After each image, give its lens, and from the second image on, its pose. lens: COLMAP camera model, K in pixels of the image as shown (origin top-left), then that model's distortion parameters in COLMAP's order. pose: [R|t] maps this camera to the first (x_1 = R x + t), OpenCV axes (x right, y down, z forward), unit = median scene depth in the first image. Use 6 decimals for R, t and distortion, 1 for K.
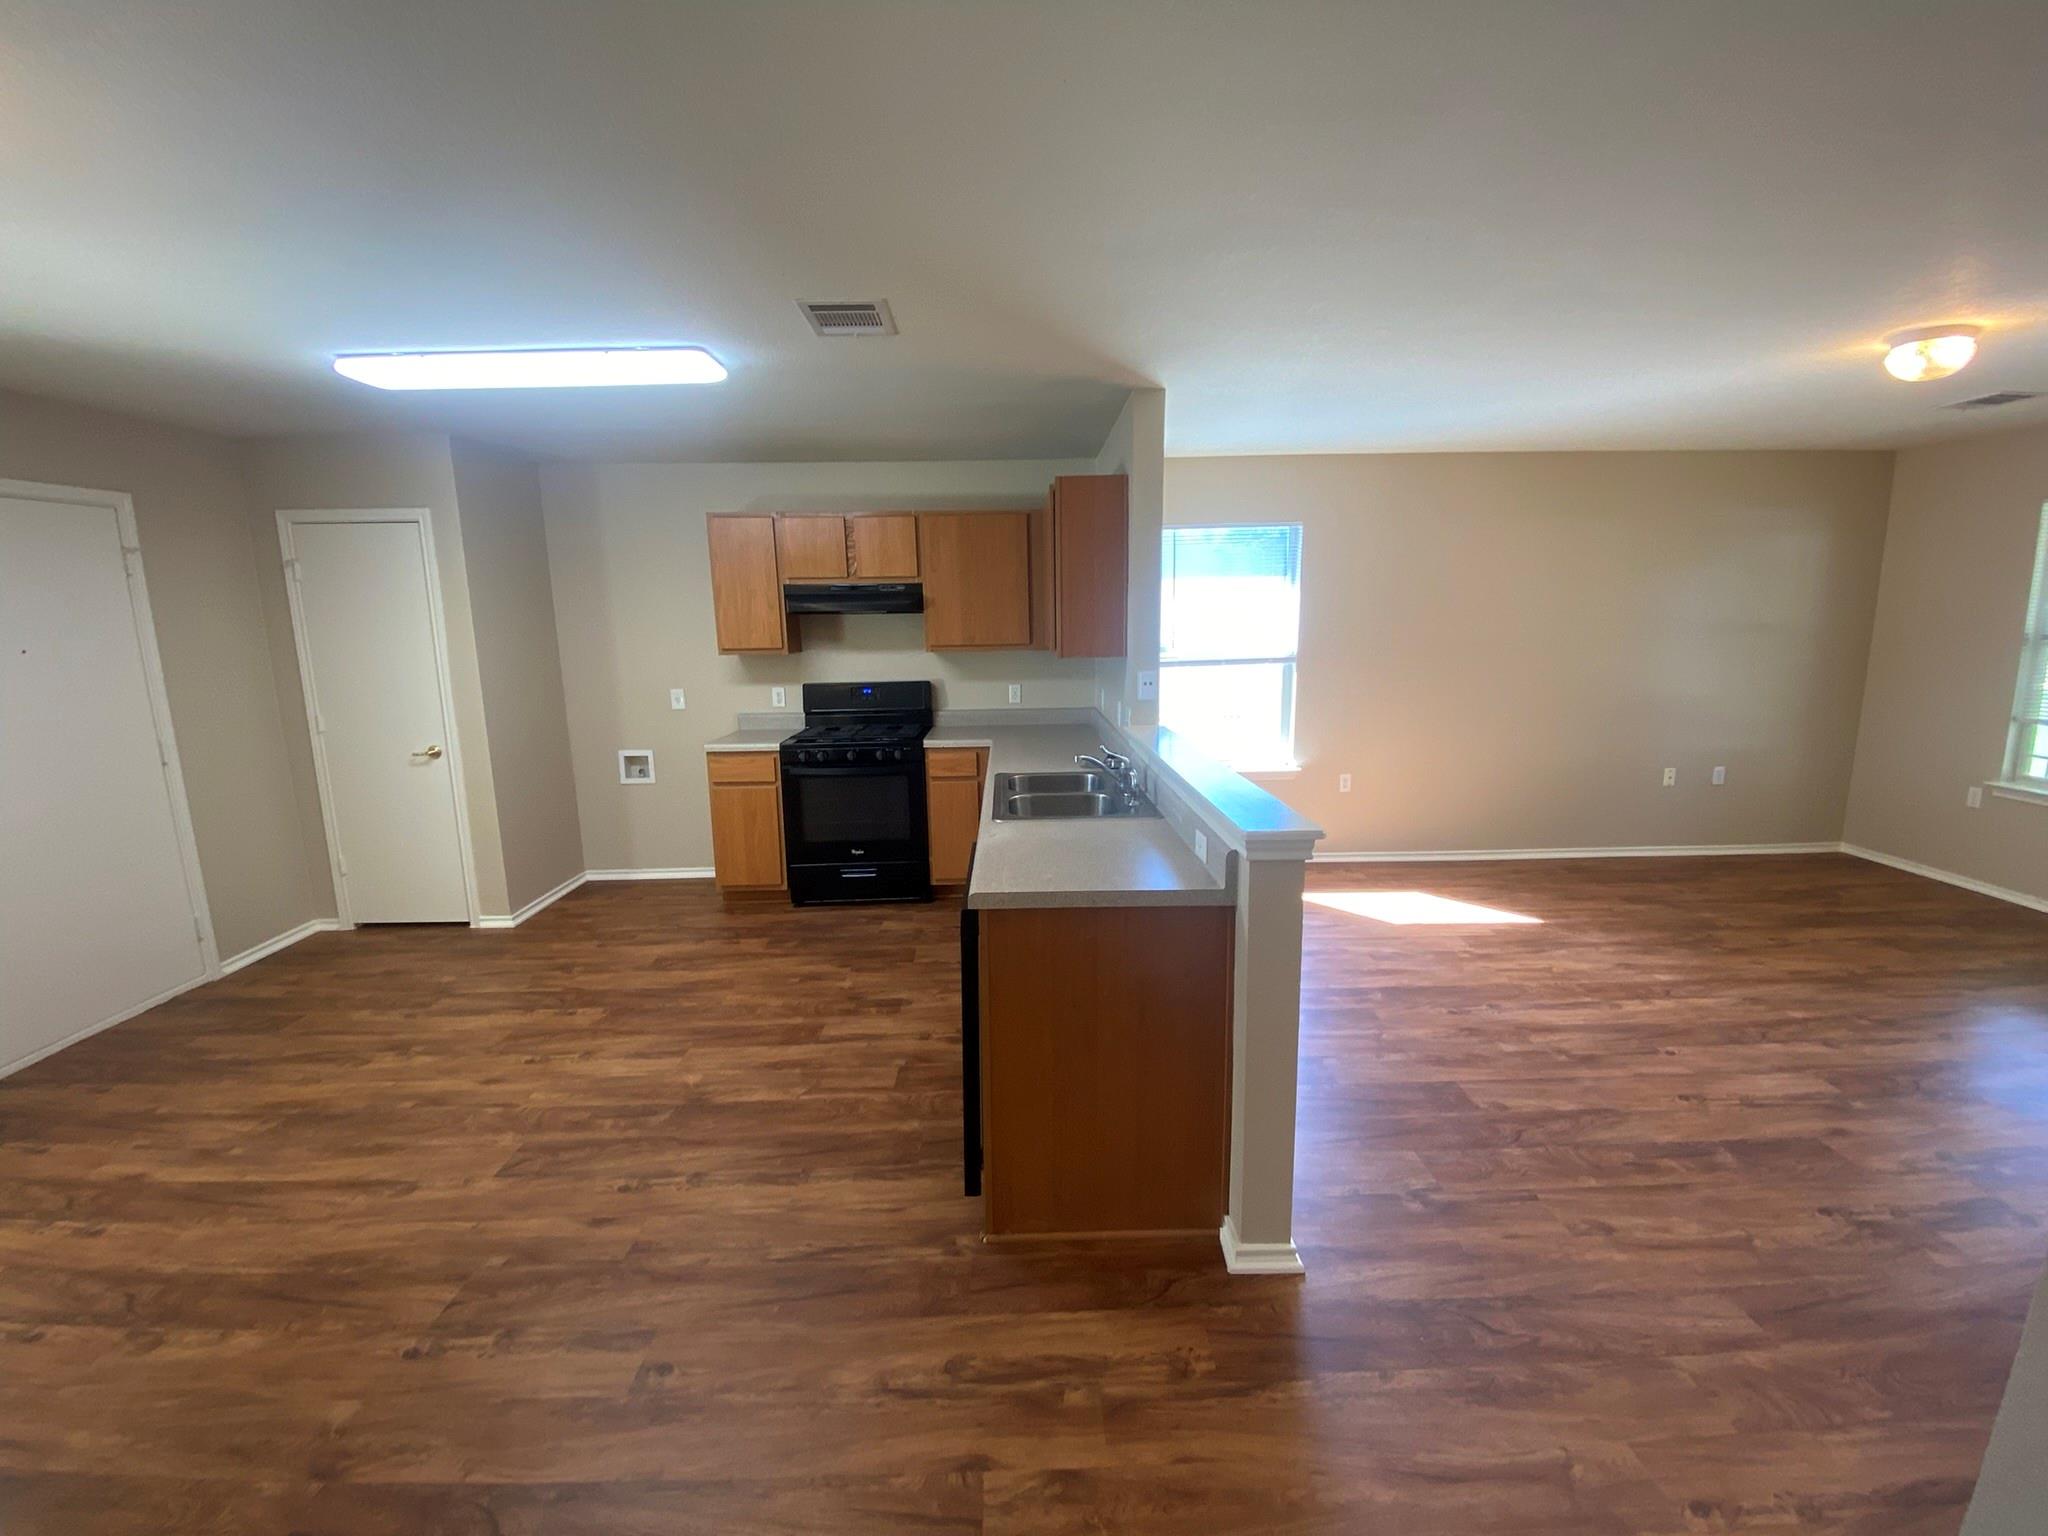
lens RADIAL K [[835.7, 0, 1022.2], [0, 835.7, 764.2], [0, 0, 1]] dist [0.017119, -0.018072]
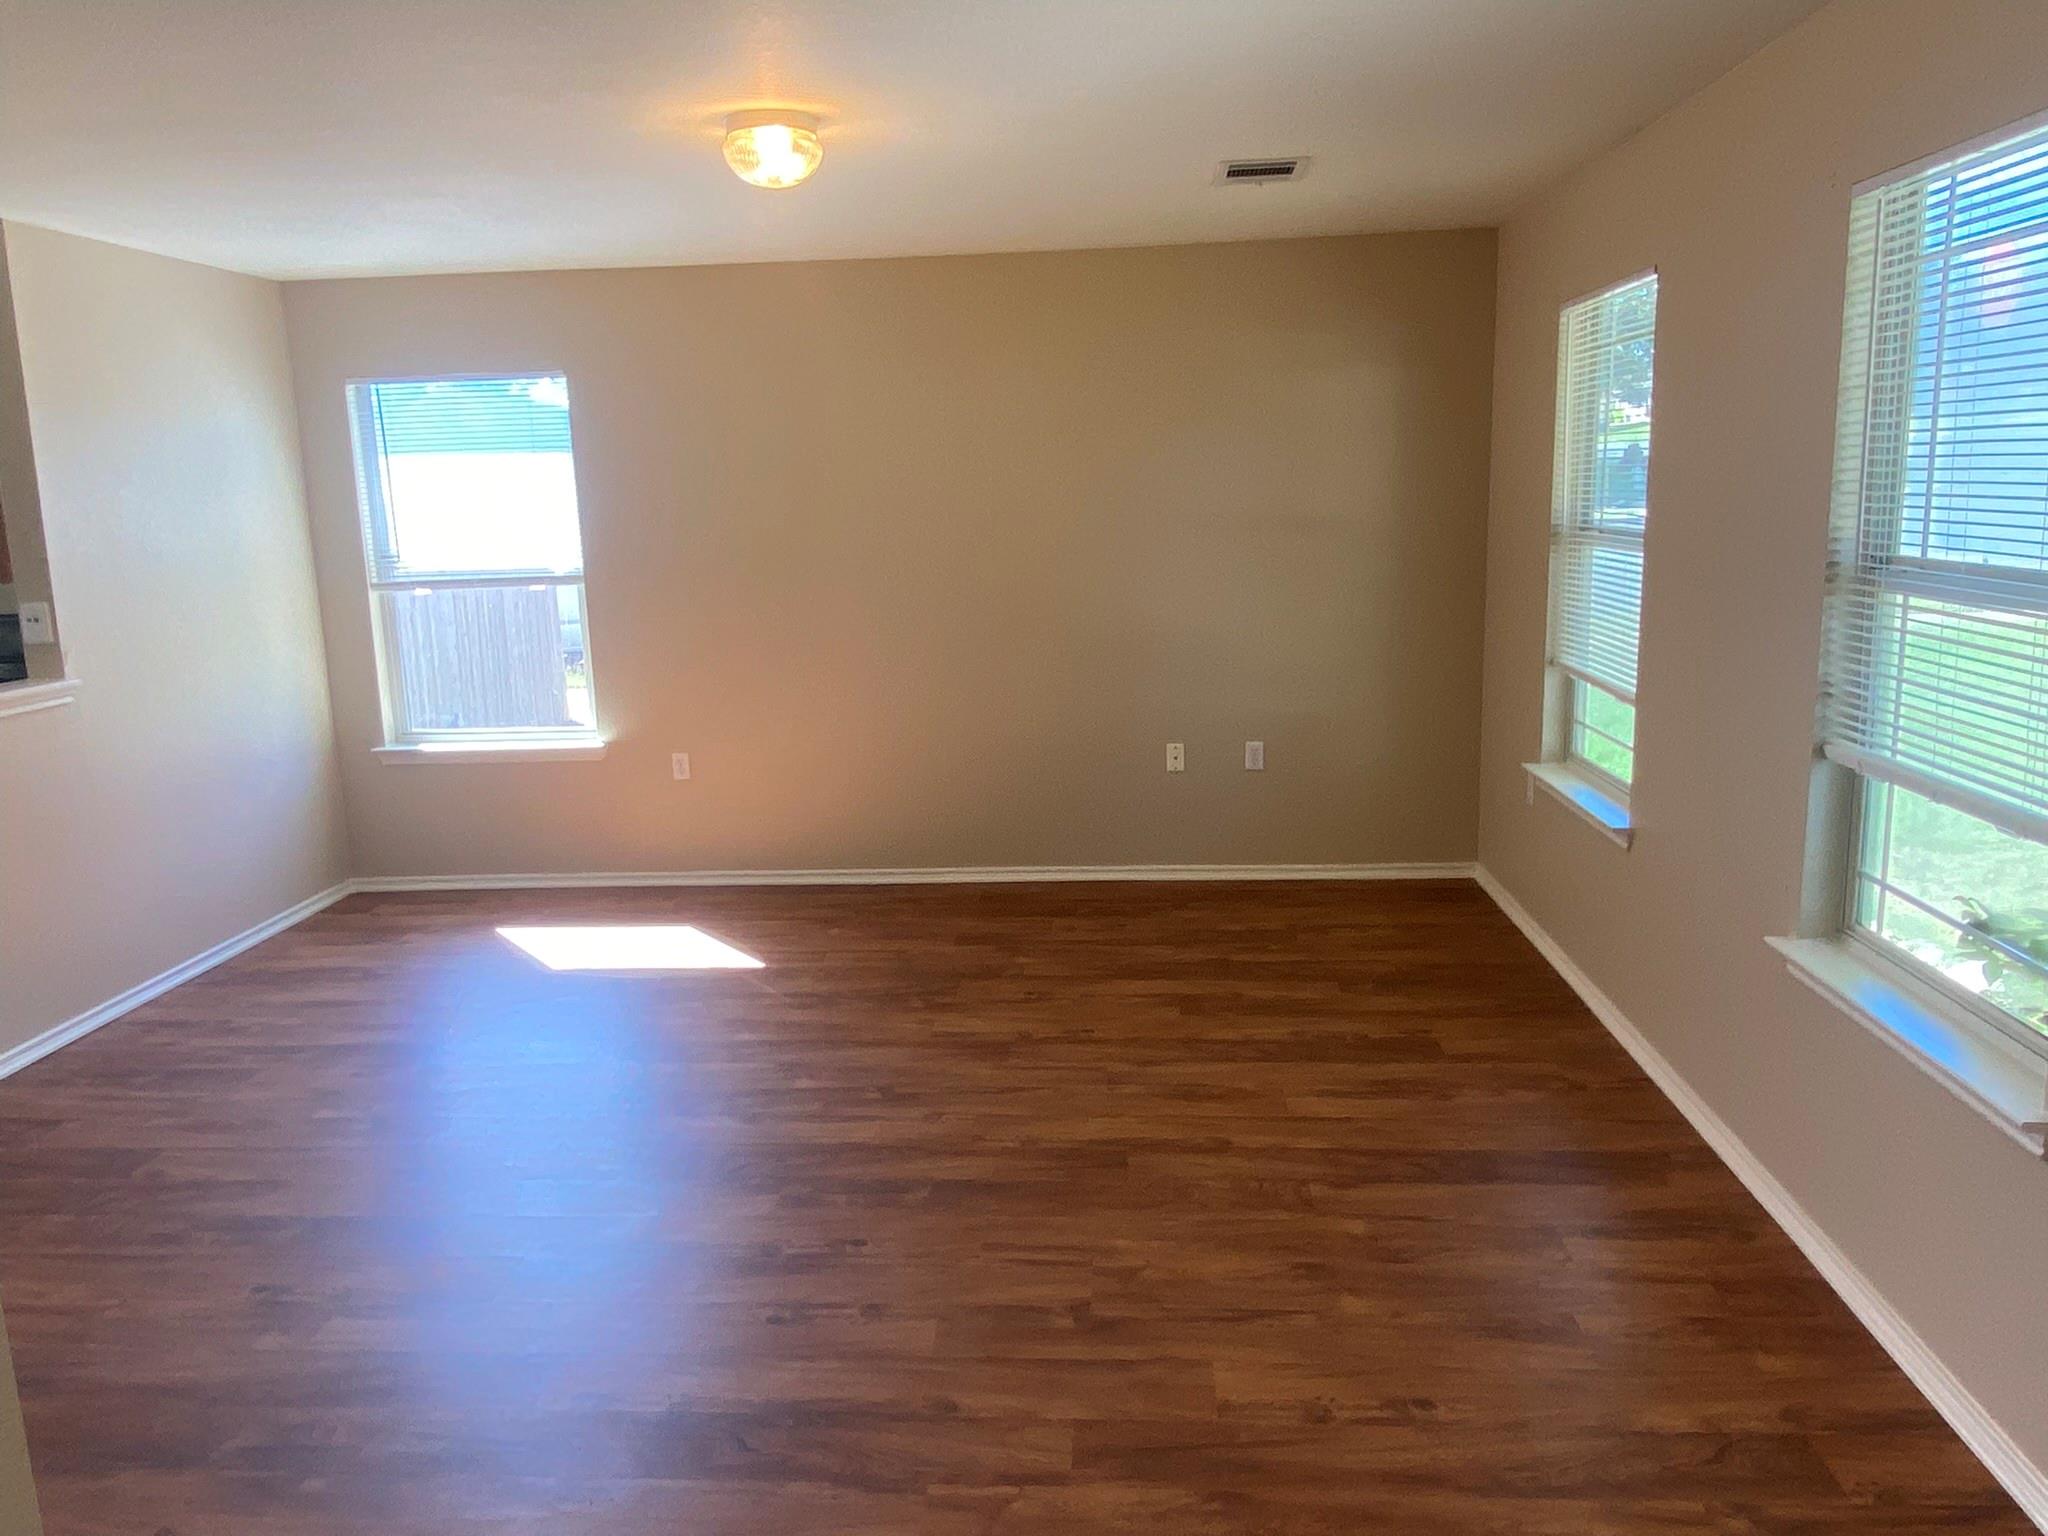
lens RADIAL K [[1461.3, 0, 1024.0], [0, 1461.3, 768.0], [0, 0, 1]] dist [0.001826, 0.000186]
pose [[0.995512, 0.001629, -0.094624, 1.101401], [-0.000730, 0.999954, 0.009540, 0.018391], [0.094635, -0.009428, 0.995467, -0.187121]]
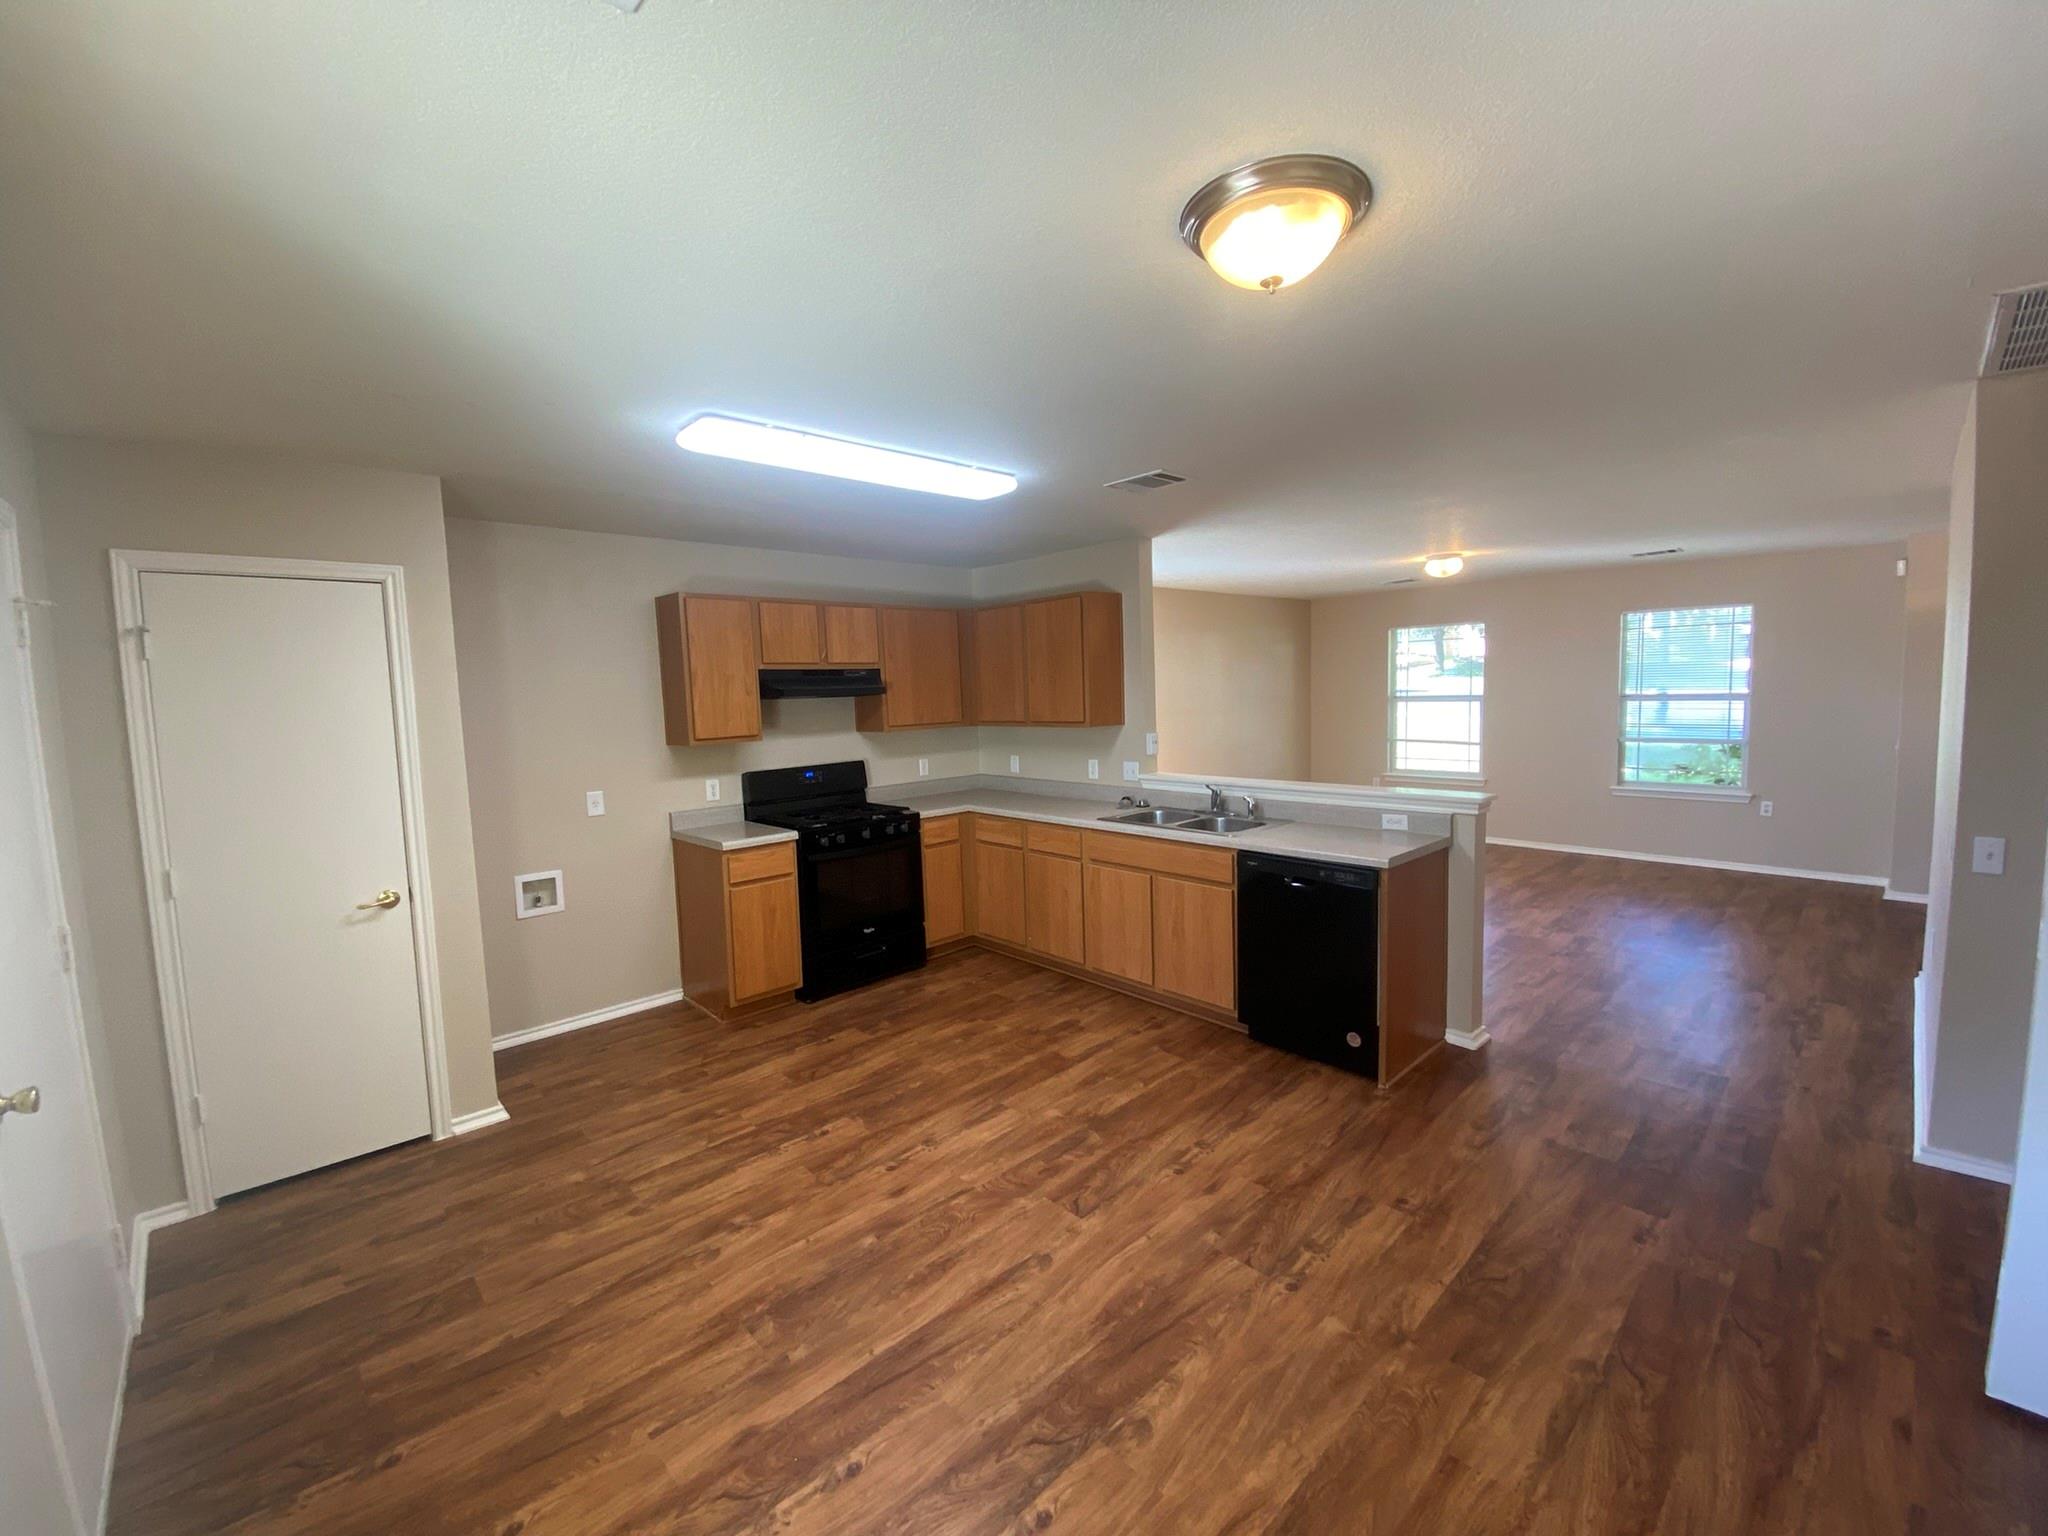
lens RADIAL K [[835.7, 0, 1022.2], [0, 835.7, 764.2], [0, 0, 1]] dist [0.017119, -0.018072]
pose [[0.742168, -0.069633, 0.666586, -0.928220], [0.137697, 0.989213, -0.049974, -0.022275], [-0.655916, 0.128876, 0.743751, 0.128757]]
